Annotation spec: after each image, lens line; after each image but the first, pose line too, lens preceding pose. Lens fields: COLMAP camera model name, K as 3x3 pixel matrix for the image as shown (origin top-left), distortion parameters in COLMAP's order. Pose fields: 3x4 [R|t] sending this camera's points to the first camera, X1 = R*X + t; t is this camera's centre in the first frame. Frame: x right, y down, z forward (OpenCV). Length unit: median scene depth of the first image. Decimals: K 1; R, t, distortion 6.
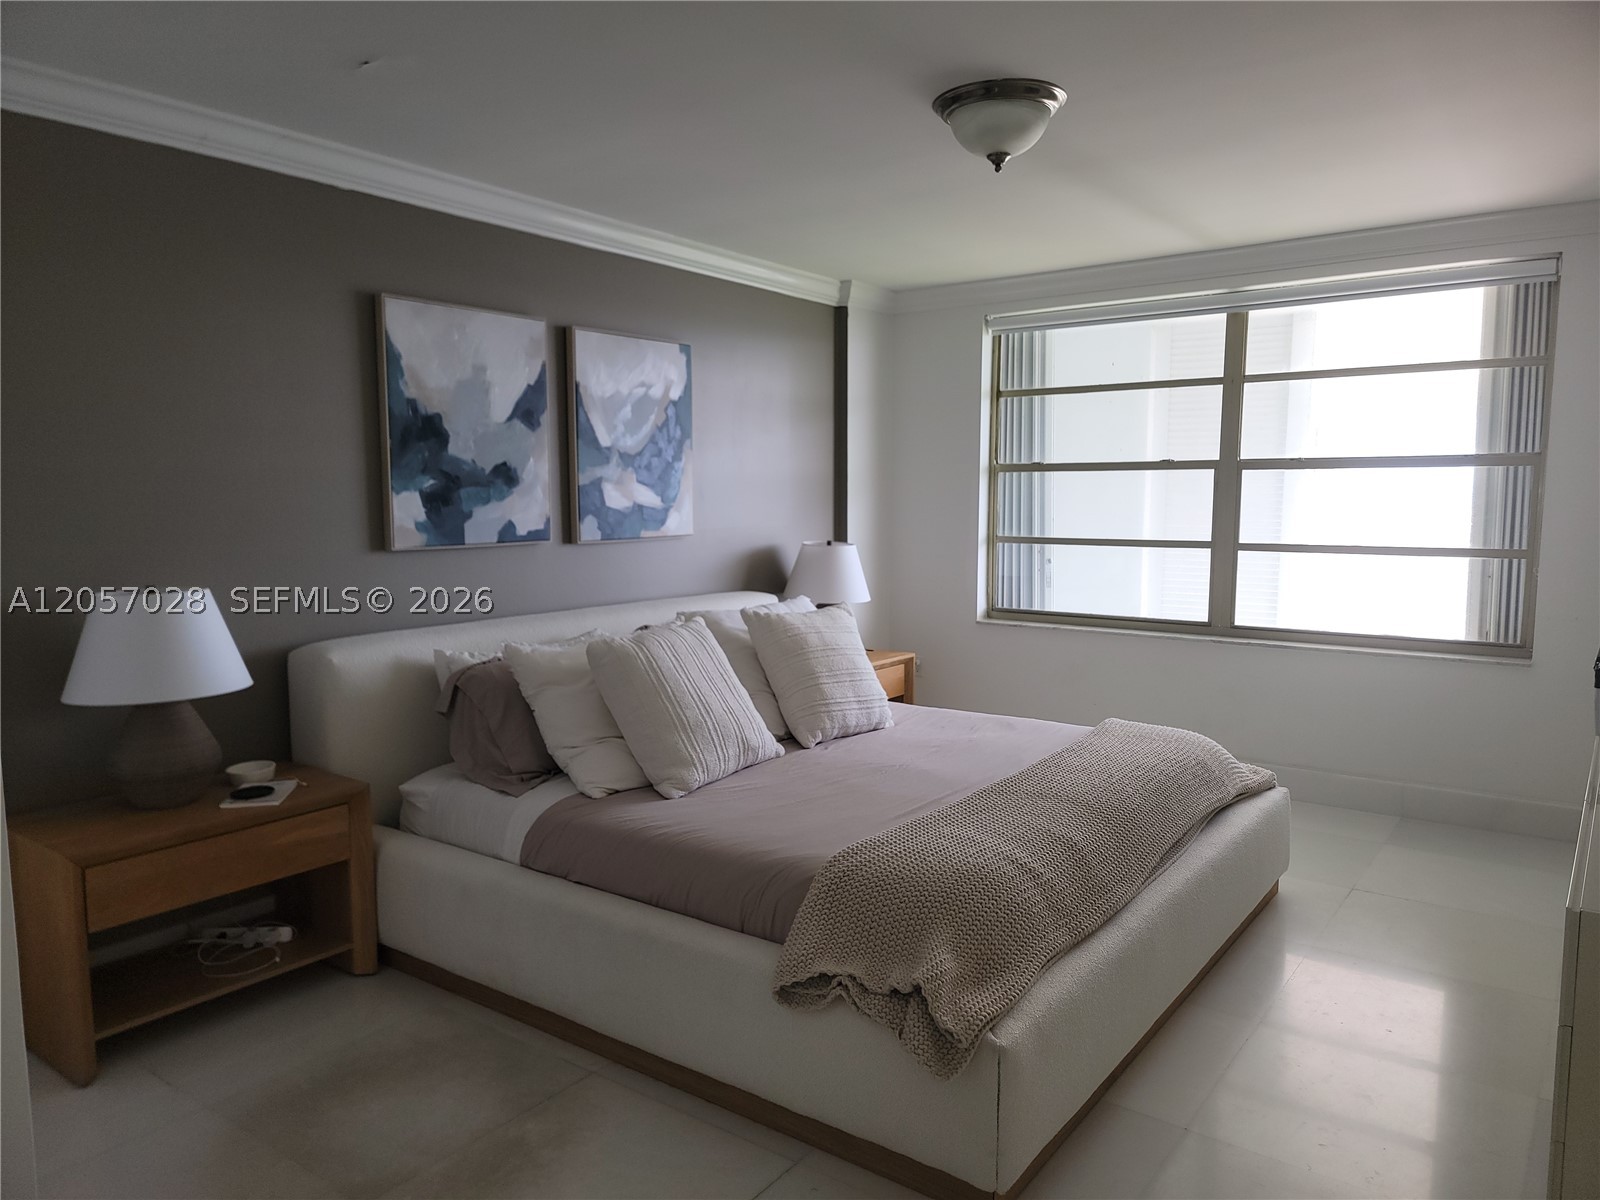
lens RADIAL K [[1106.6, 0, 805.6], [0, 1106.6, 610.3], [0, 0, 1]] dist [0.062982, -0.049804]
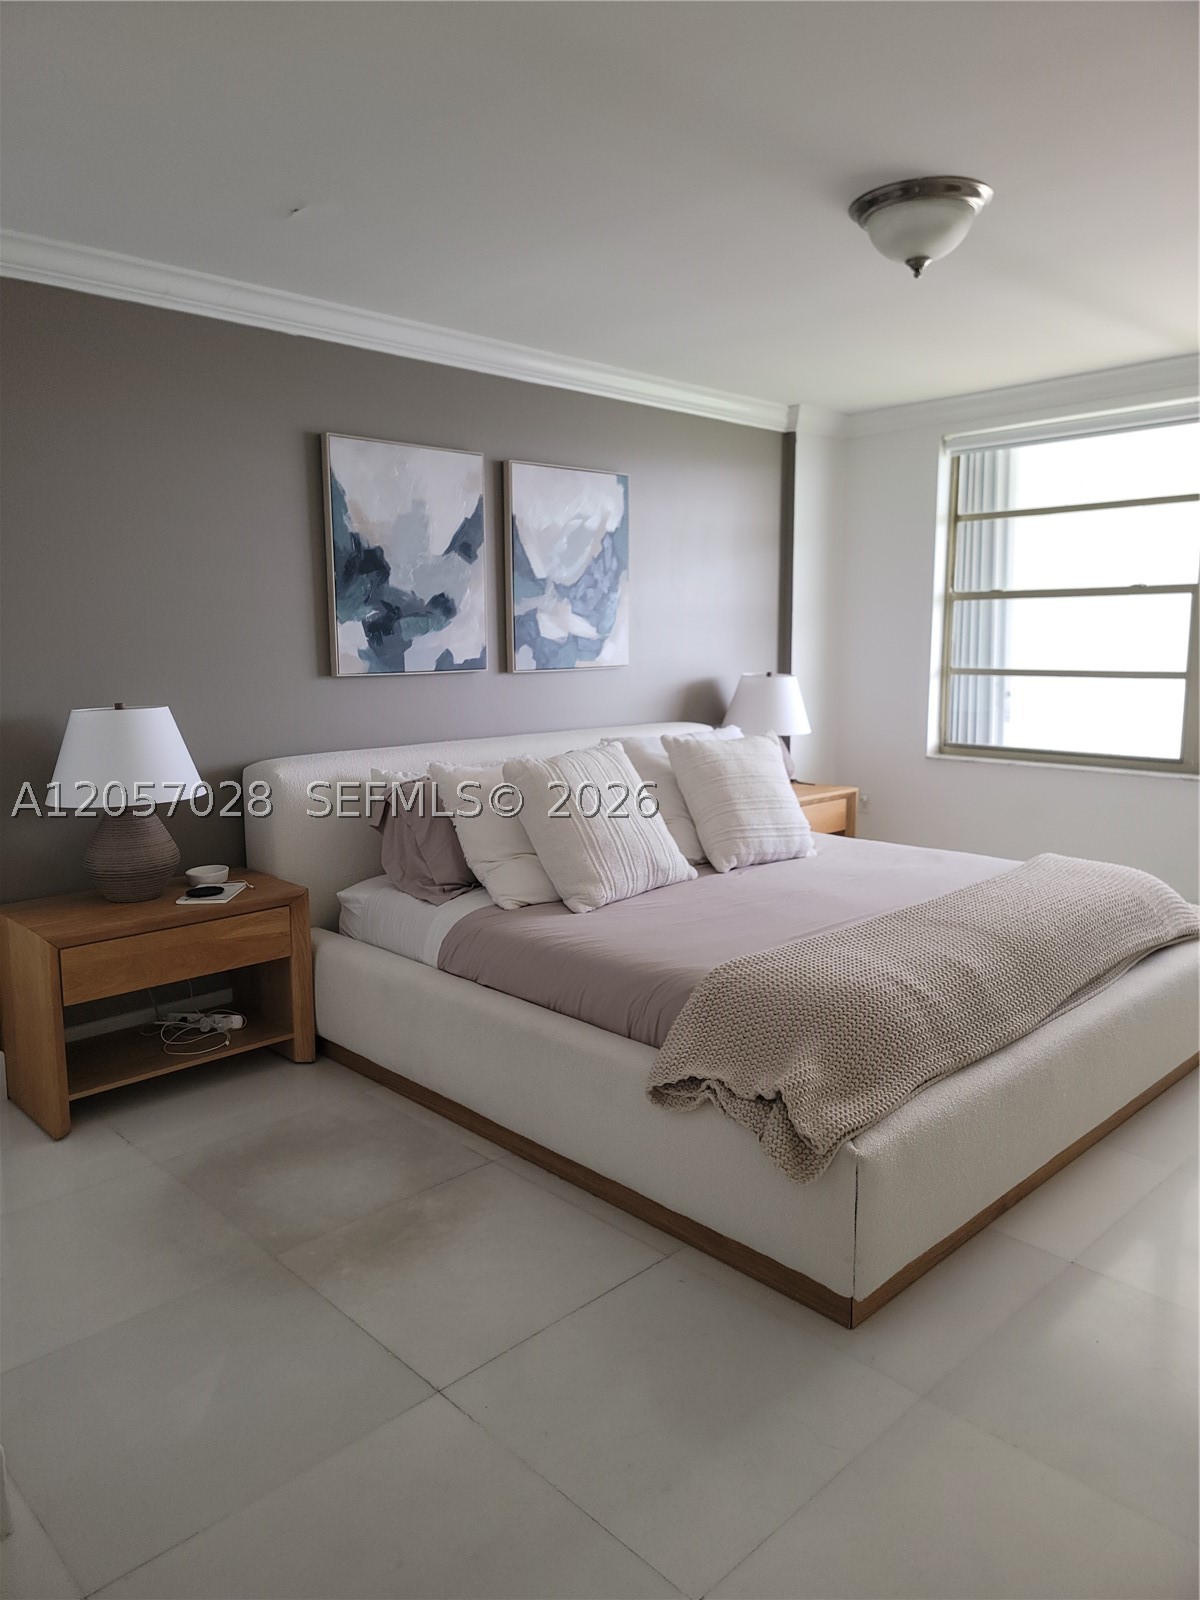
lens RADIAL K [[1106.6, 0, 596.8], [0, 1106.6, 794.2], [0, 0, 1]] dist [0.062982, -0.049804]
pose [[0.985083, 0.018551, -0.171076, 0.056944], [-0.012294, 0.999219, 0.037558, 0.015291], [0.171639, -0.034894, 0.984542, -0.011420]]
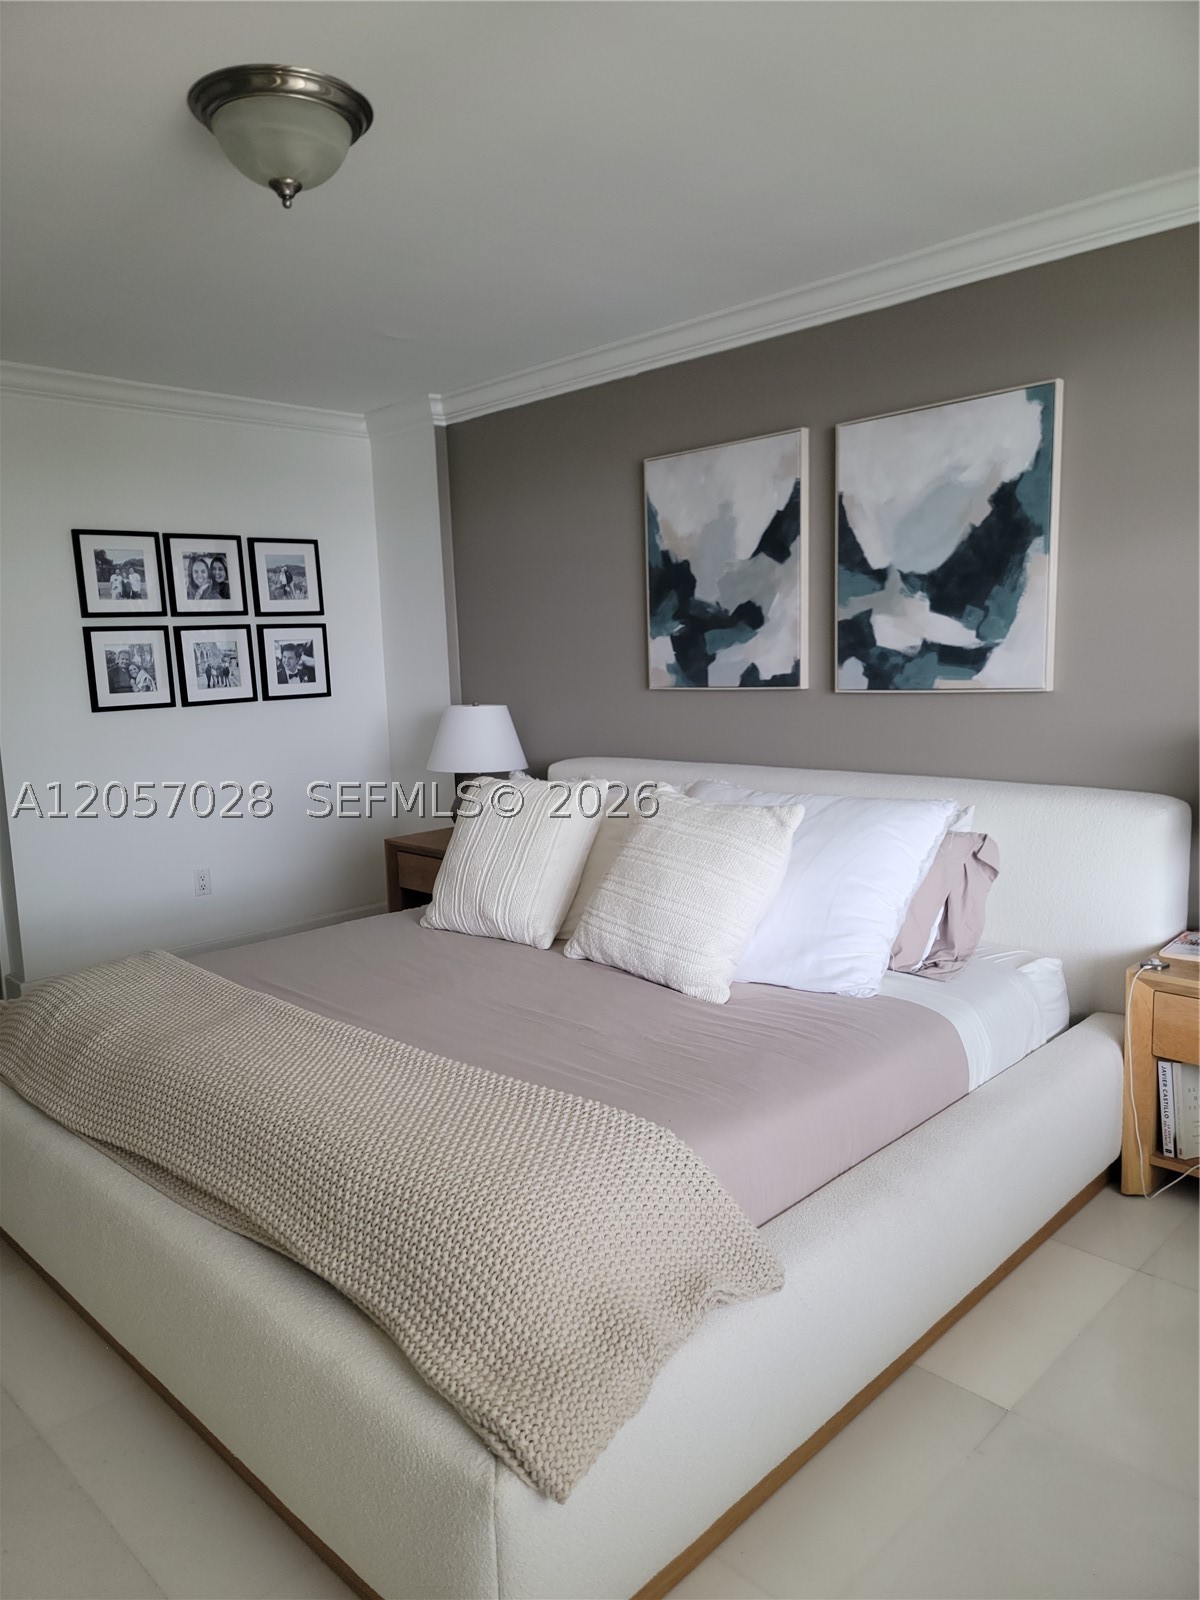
lens RADIAL K [[1106.6, 0, 564.1], [0, 1106.6, 812.4], [0, 0, 1]] dist [0.062982, -0.049804]
pose [[-0.168852, 0.154361, -0.973479, 0.725649], [-0.072119, 0.983078, 0.168392, -0.107928], [0.982999, 0.098639, -0.154863, 1.044250]]
